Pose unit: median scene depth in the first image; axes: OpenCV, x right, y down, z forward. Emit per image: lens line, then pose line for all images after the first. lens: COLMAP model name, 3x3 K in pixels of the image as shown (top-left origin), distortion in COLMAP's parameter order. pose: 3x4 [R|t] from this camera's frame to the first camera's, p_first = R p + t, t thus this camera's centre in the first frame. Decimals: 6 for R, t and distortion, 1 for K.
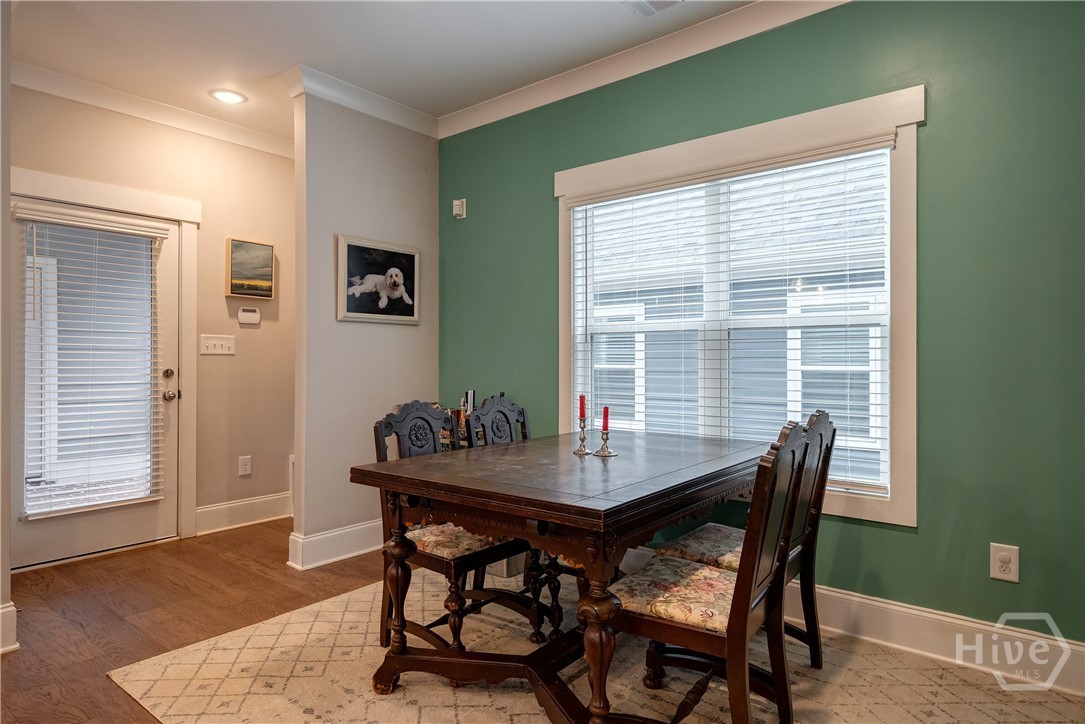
lens RADIAL K [[622.7, 0, 563.7], [0, 622.7, 361.6], [0, 0, 1]] dist [0.002190, 0.003444]
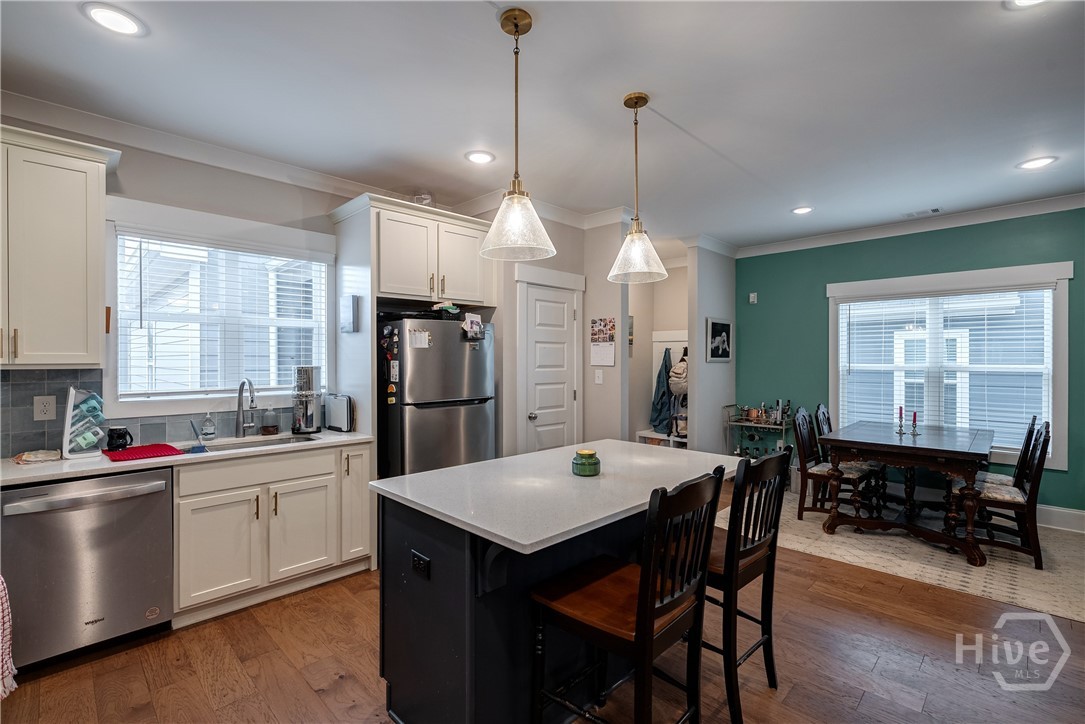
lens RADIAL K [[496.3, 0, 547.8], [0, 496.3, 359.9], [0, 0, 1]] dist [-0.005953, -0.000417]
pose [[0.993717, 0.004153, -0.111844, -0.872983], [-0.004210, 0.999991, -0.000266, -0.089690], [0.111841, 0.000735, 0.993726, -0.743378]]
